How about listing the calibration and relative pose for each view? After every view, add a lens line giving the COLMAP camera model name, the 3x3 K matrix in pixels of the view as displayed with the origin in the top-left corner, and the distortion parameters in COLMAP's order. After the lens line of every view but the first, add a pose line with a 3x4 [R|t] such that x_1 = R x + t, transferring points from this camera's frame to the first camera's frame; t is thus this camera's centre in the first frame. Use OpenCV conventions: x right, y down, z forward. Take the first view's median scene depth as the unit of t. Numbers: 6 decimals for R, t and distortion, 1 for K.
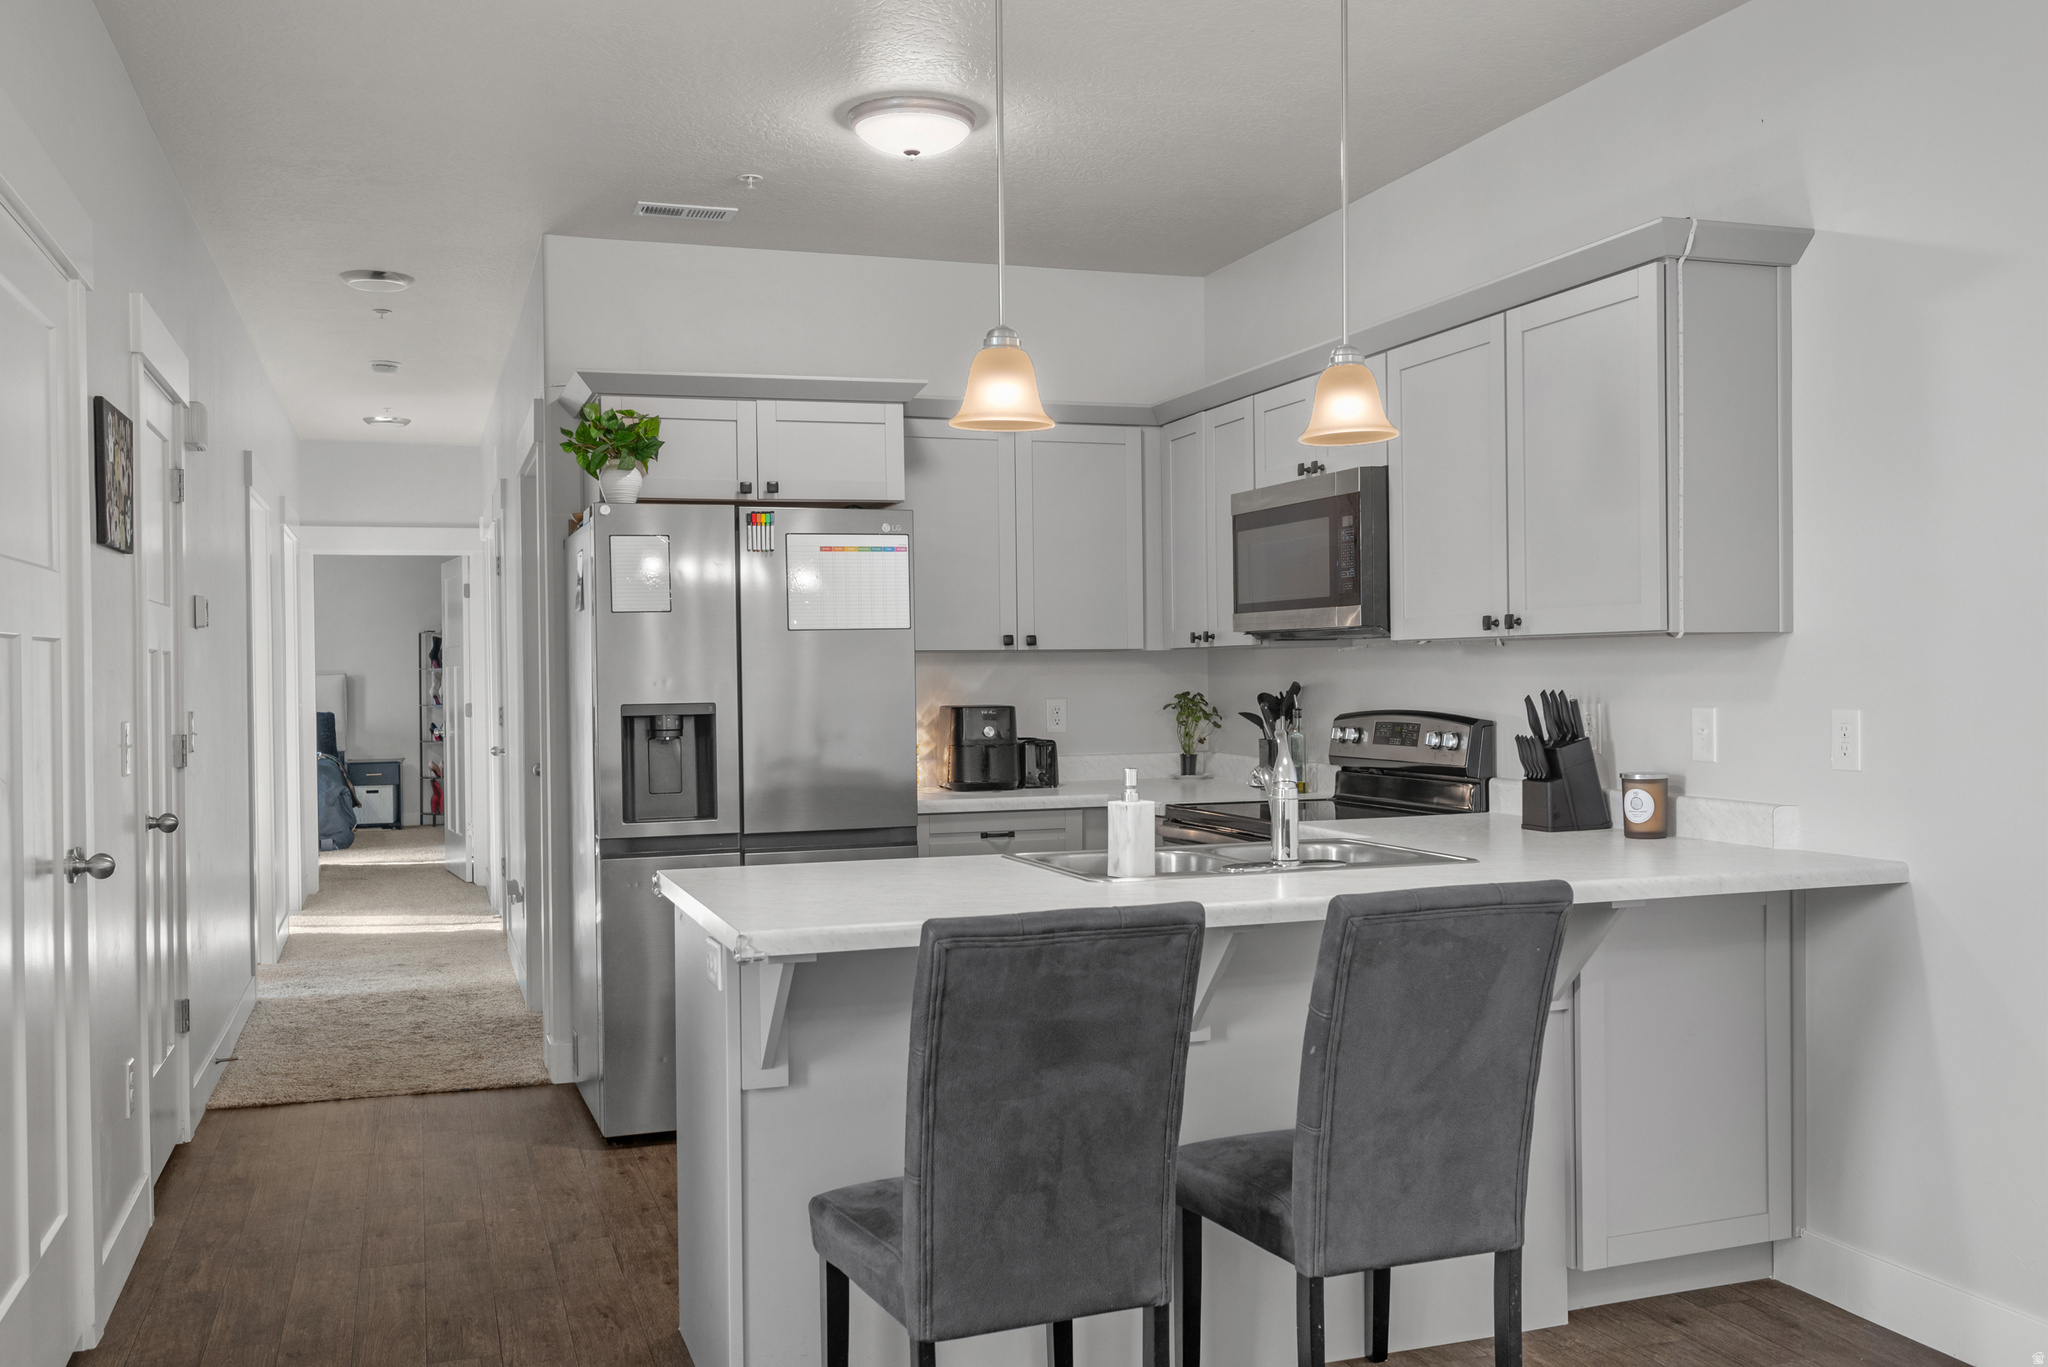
lens RADIAL K [[1781.1, 0, 1024.0], [0, 1781.1, 683.5], [0, 0, 1]] dist [-0.006140, -0.000392]
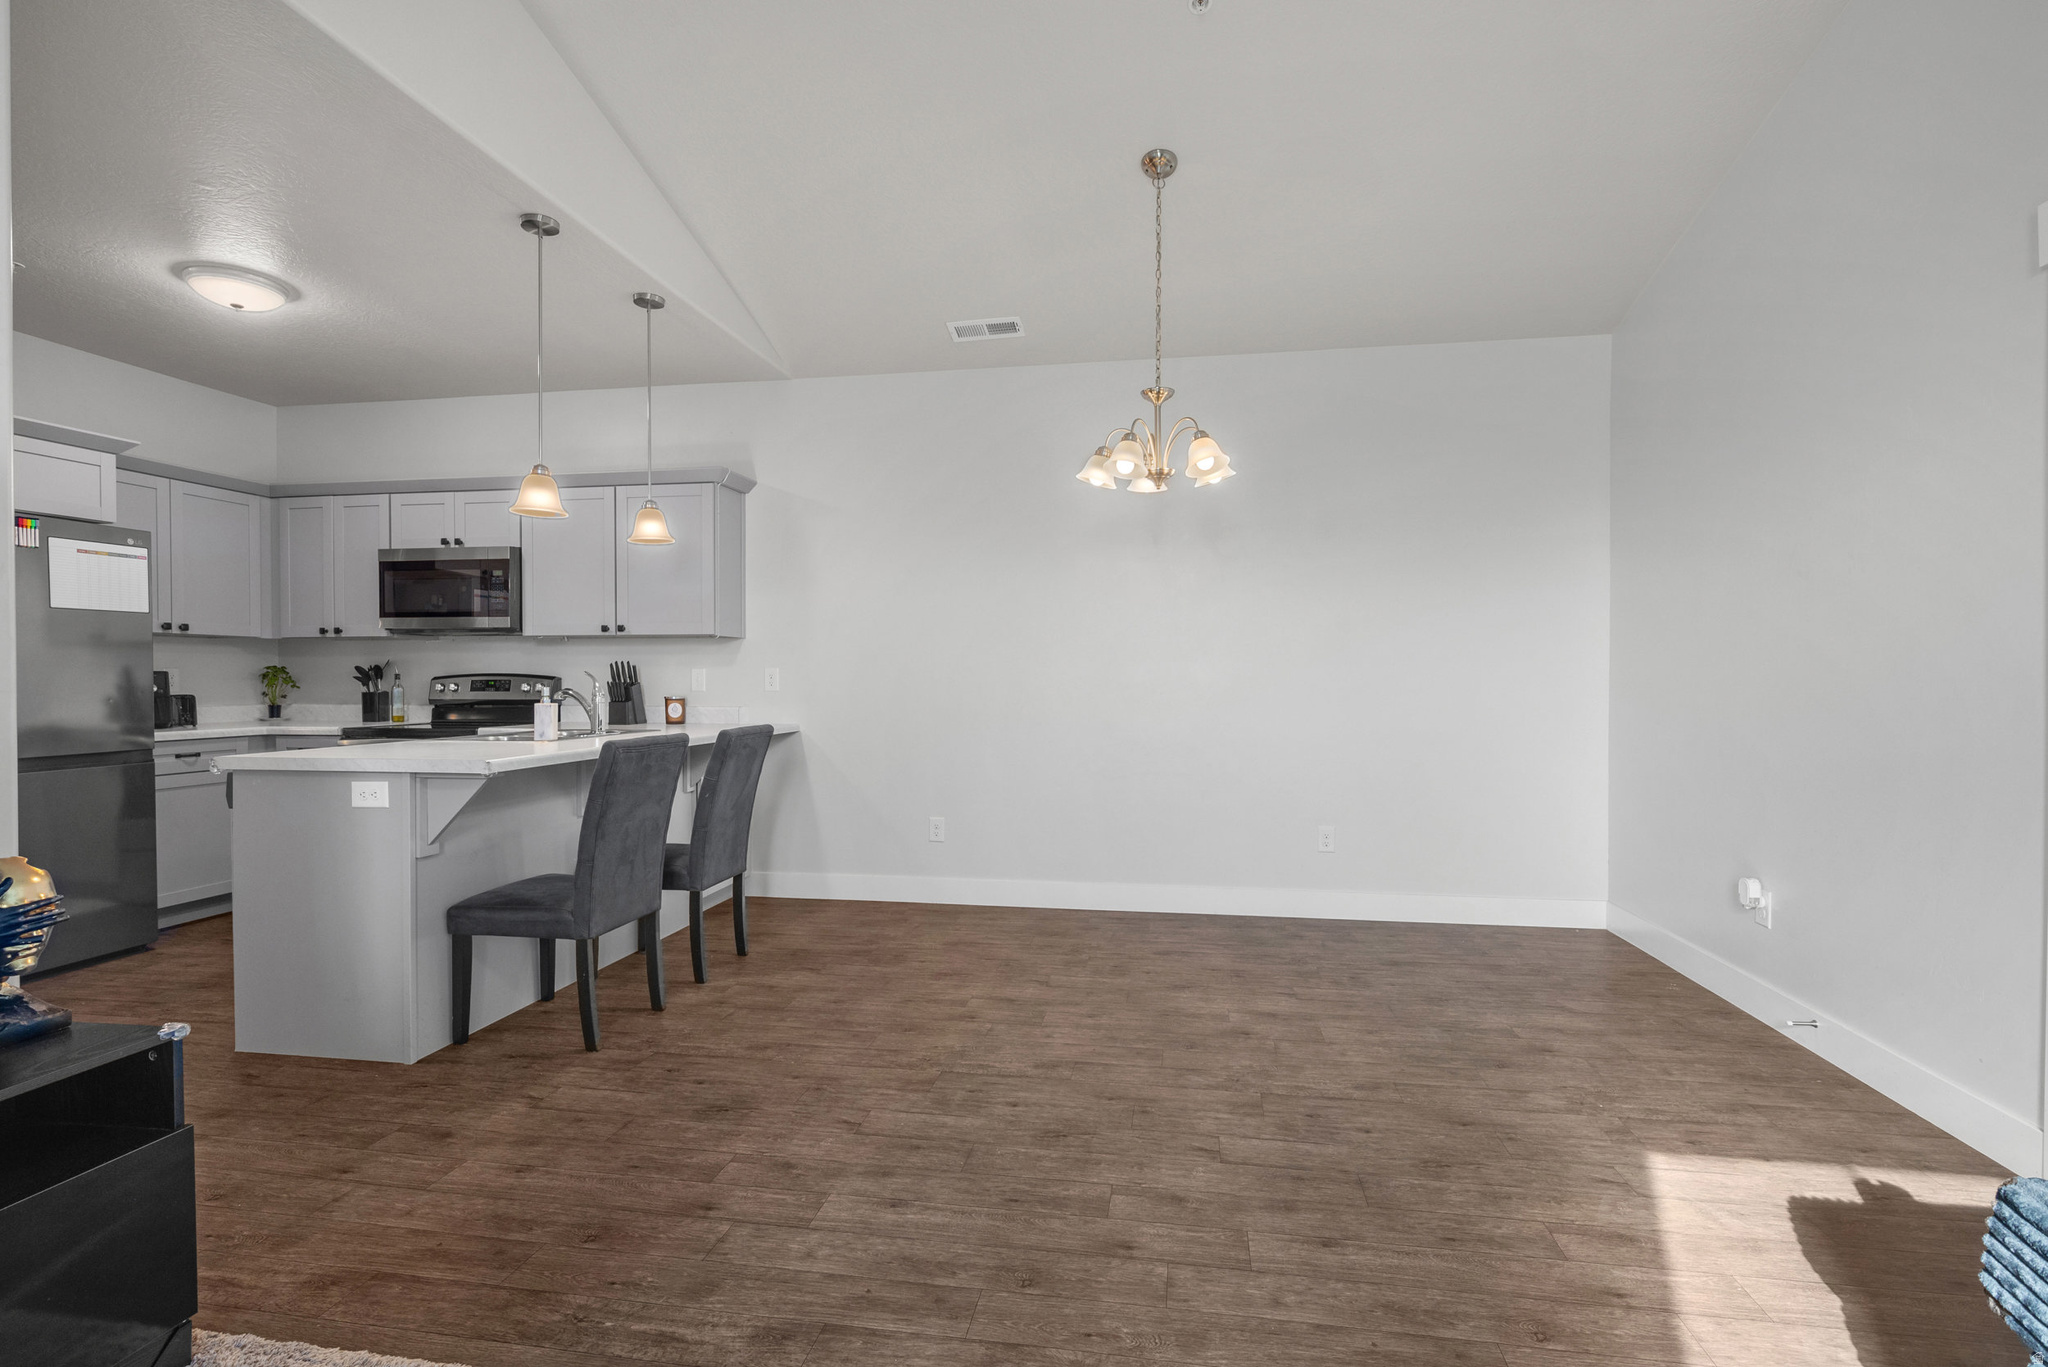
lens RADIAL K [[951.4, 0, 1031.5], [0, 951.4, 685.1], [0, 0, 1]] dist [0.002872, 0.000178]
pose [[0.476268, 0.004833, 0.879287, -0.413957], [0.001345, 0.999980, -0.006226, 0.034557], [-0.879299, 0.004148, 0.476252, -0.003913]]
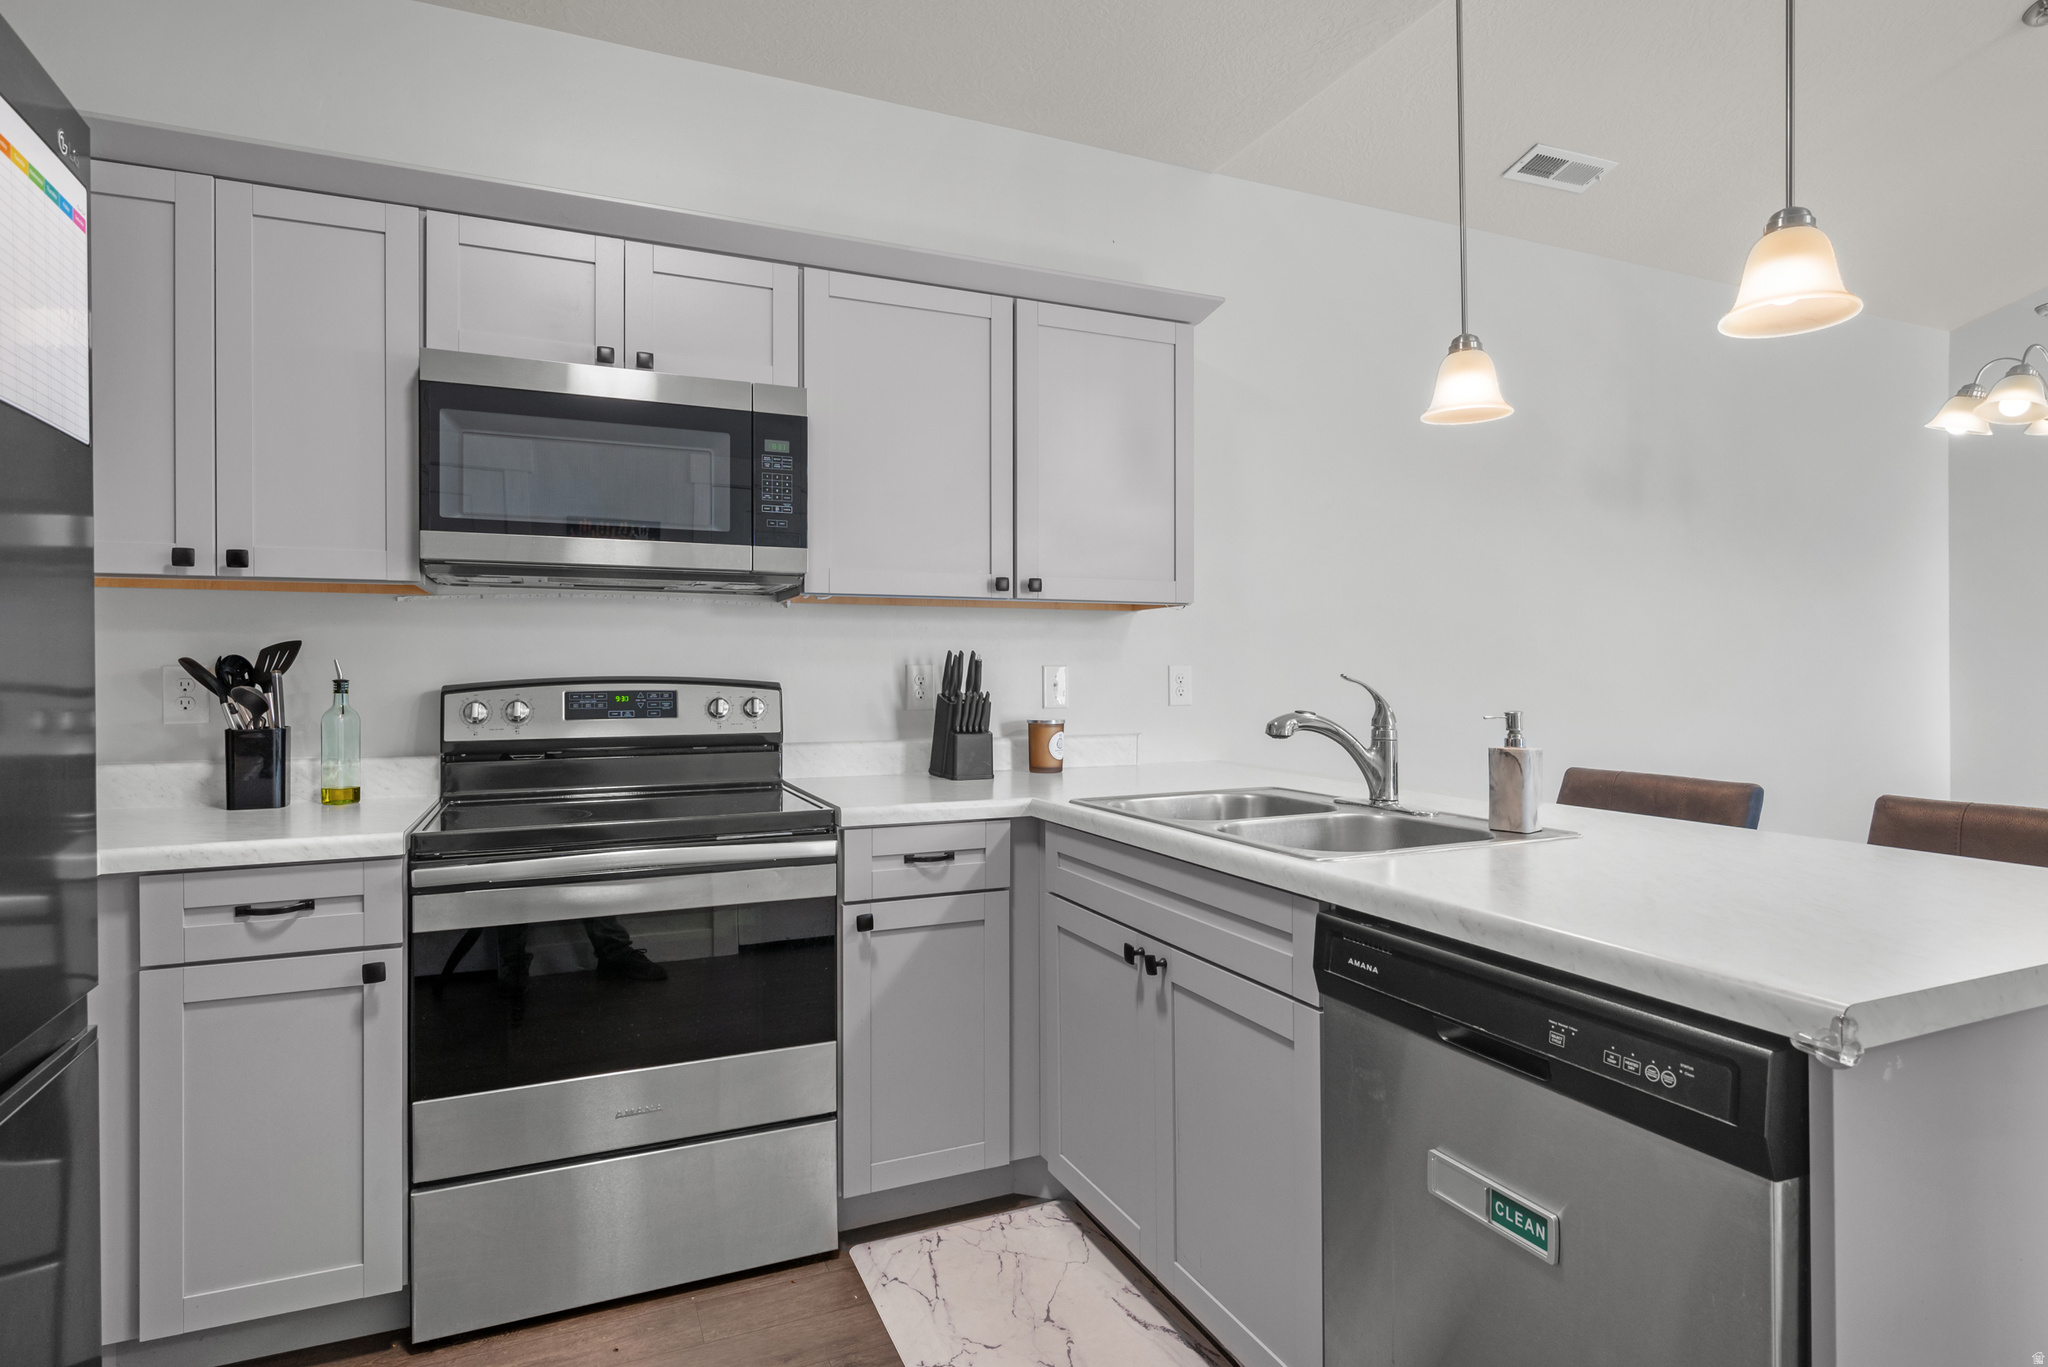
lens RADIAL K [[1082.8, 0, 1026.6], [0, 1082.8, 669.2], [0, 0, 1]] dist [0.004167, 0.000567]
pose [[-0.080718, 0.013845, 0.996641, -0.307077], [0.011097, 0.999854, -0.012991, 0.020053], [-0.996675, 0.010011, -0.080860, 0.845294]]
